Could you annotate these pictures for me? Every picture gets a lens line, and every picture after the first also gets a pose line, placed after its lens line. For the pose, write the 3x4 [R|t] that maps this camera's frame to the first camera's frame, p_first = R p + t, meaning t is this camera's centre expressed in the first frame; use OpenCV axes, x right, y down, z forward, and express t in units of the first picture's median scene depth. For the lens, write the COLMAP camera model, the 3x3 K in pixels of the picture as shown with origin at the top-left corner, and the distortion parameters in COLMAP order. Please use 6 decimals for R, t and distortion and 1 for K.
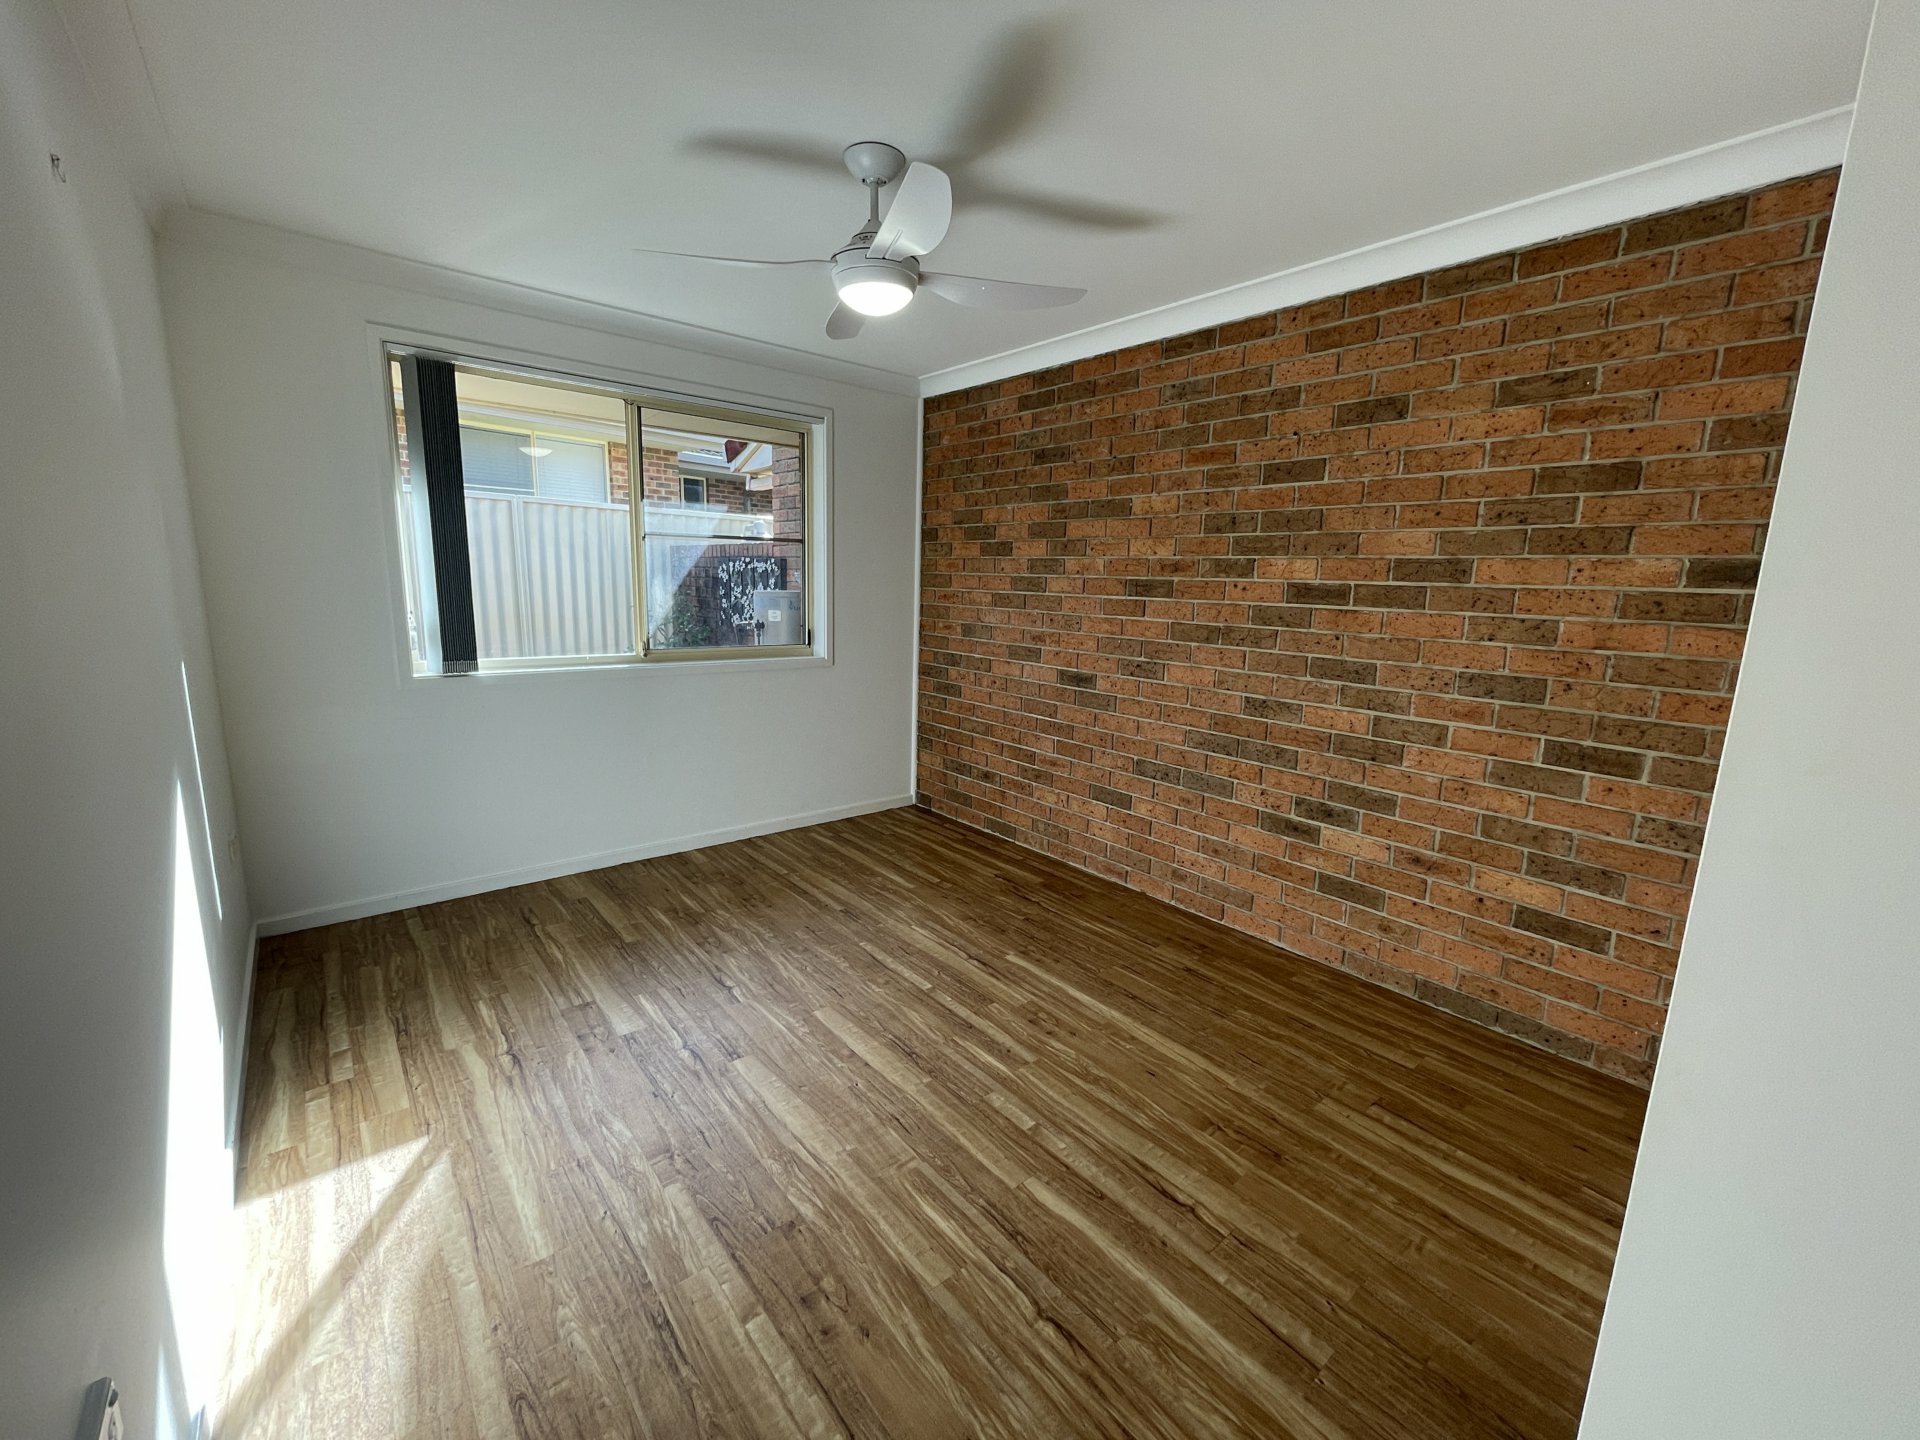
lens RADIAL K [[774.5, 0, 963.7], [0, 774.5, 716.8], [0, 0, 1]] dist [-0.002233, 0.000087]
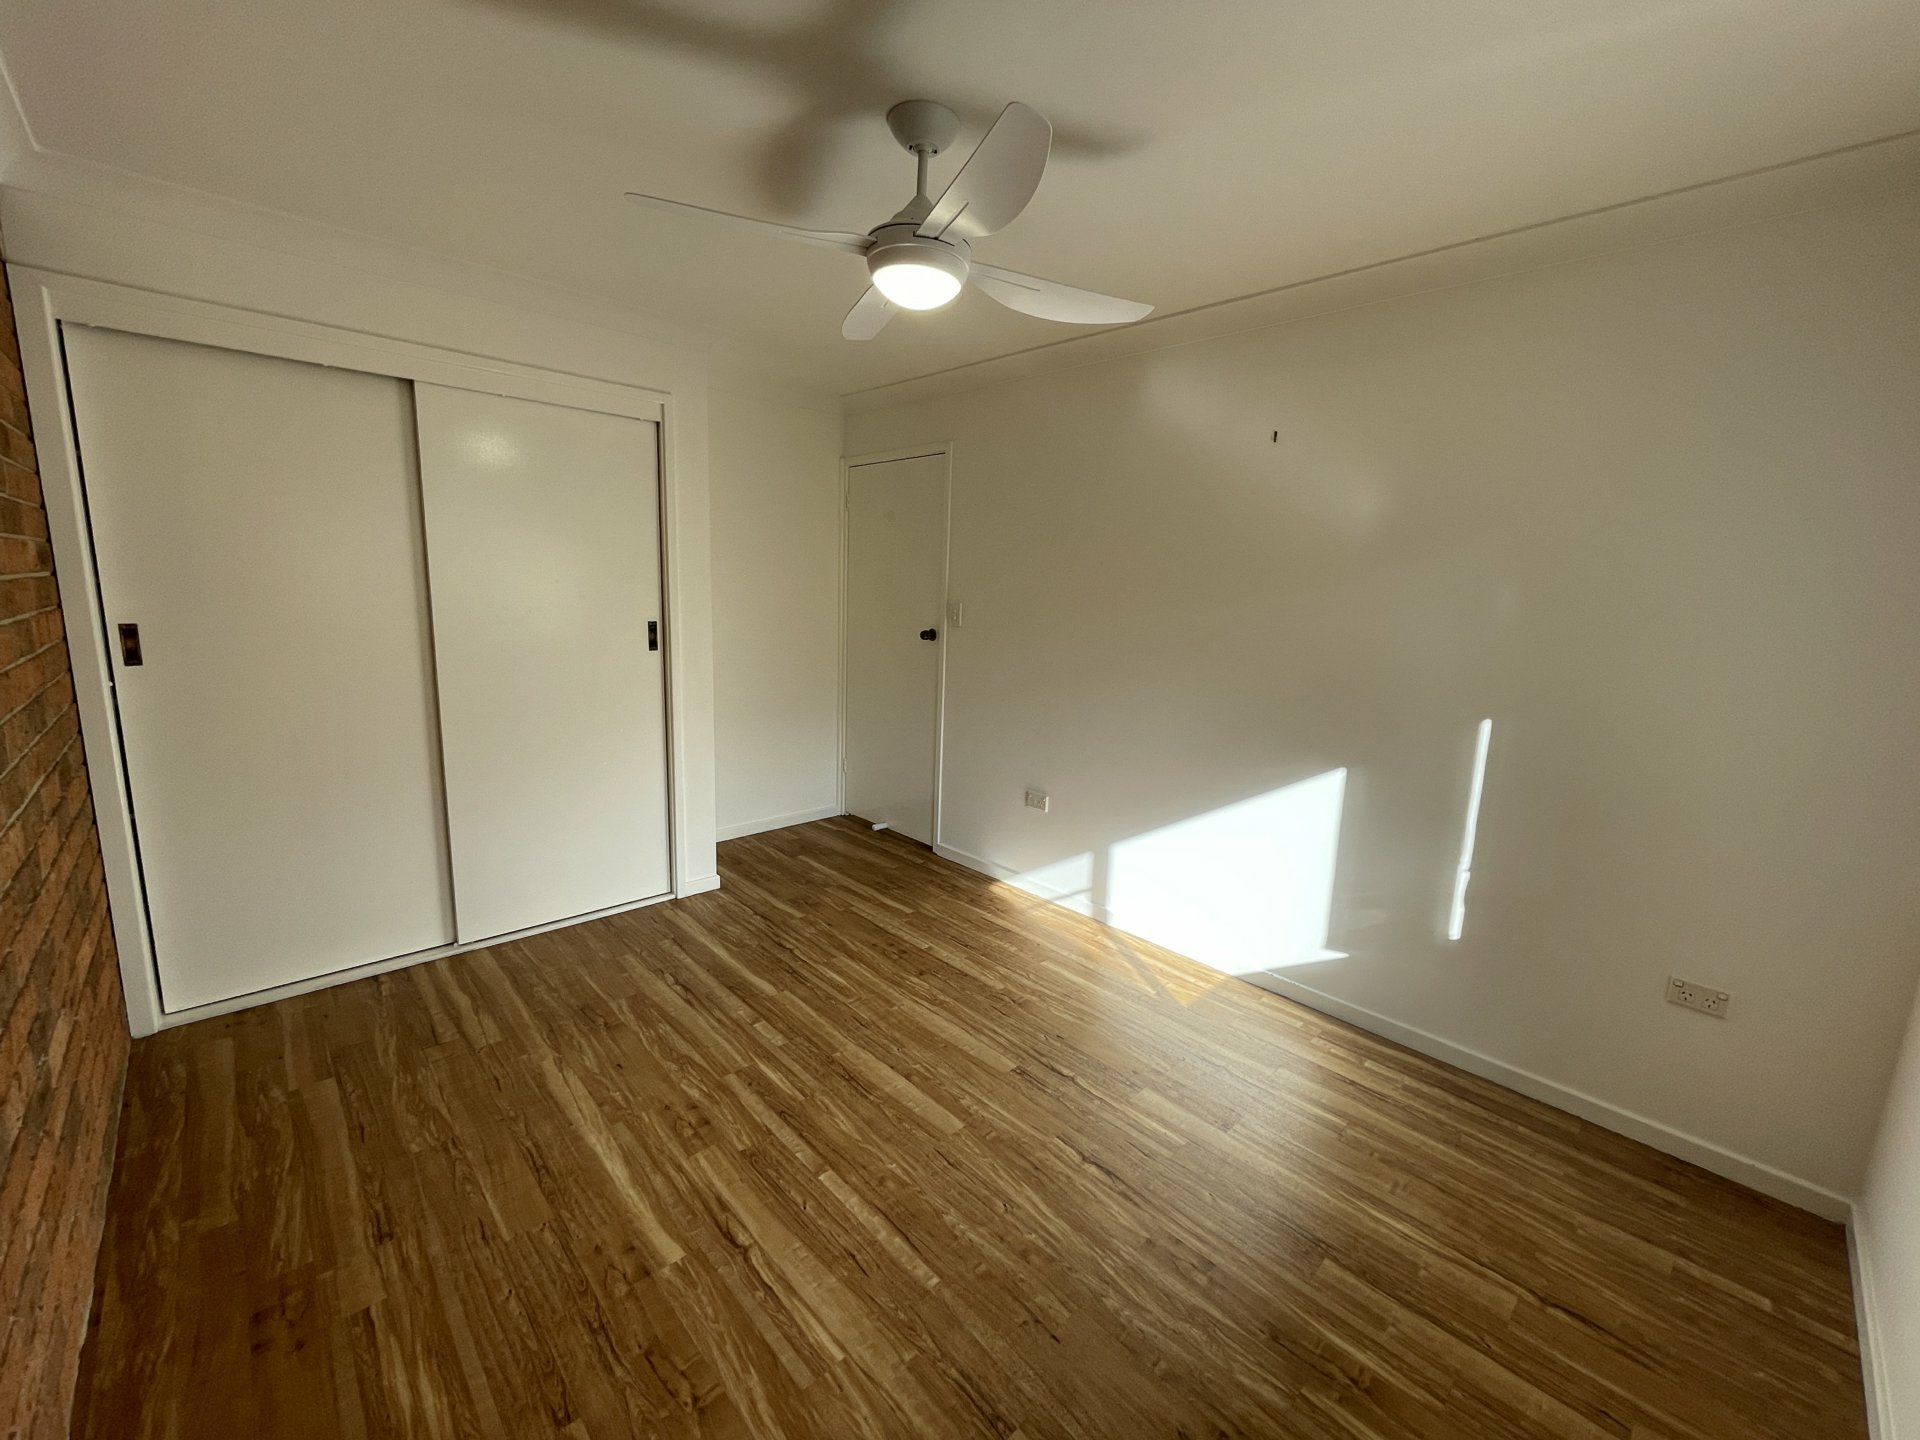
lens RADIAL K [[774.5, 0, 957.0], [0, 774.5, 722.0], [0, 0, 1]] dist [-0.002233, 0.000087]
pose [[-0.996513, -0.053058, -0.064393, -0.118084], [-0.071957, 0.937171, 0.341370, -0.358097], [0.042234, 0.344813, -0.937721, 1.803409]]
